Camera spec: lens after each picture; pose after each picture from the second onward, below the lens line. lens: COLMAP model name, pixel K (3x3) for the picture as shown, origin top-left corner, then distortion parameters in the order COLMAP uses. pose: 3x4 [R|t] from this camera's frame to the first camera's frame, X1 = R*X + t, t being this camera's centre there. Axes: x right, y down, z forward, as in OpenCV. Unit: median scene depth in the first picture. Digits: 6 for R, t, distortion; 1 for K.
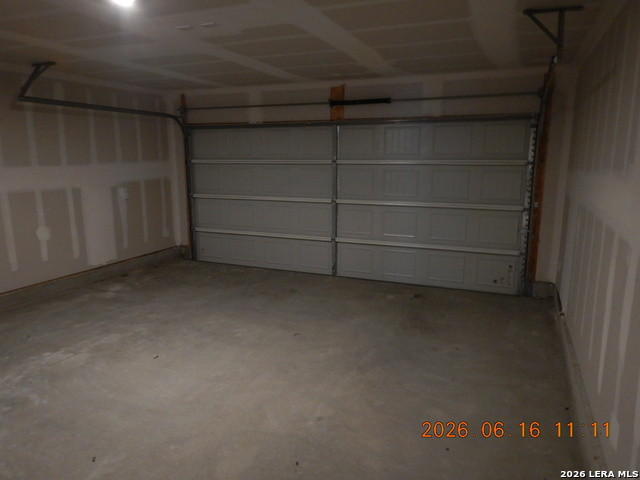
lens RADIAL K [[451.9, 0, 319.9], [0, 451.9, 240.8], [0, 0, 1]] dist [0.002601, -0.001537]
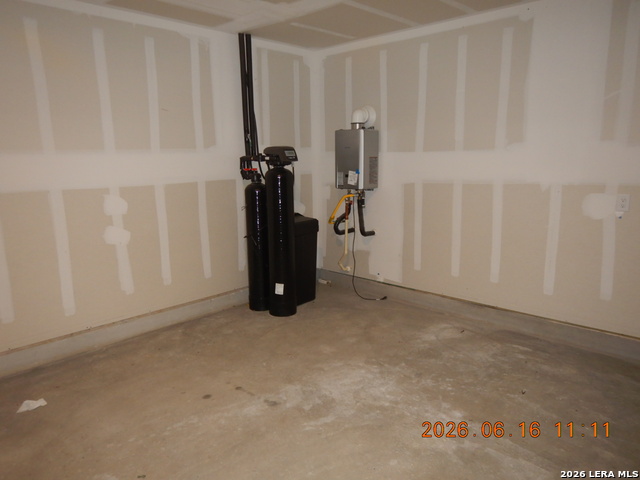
lens RADIAL K [[451.9, 0, 320.0], [0, 451.9, 239.5], [0, 0, 1]] dist [0.002601, -0.001537]
pose [[-0.350782, 0.195036, -0.915922, 0.085251], [-0.152898, 0.953018, 0.261492, -0.183110], [0.923891, 0.231769, -0.304481, 1.030185]]
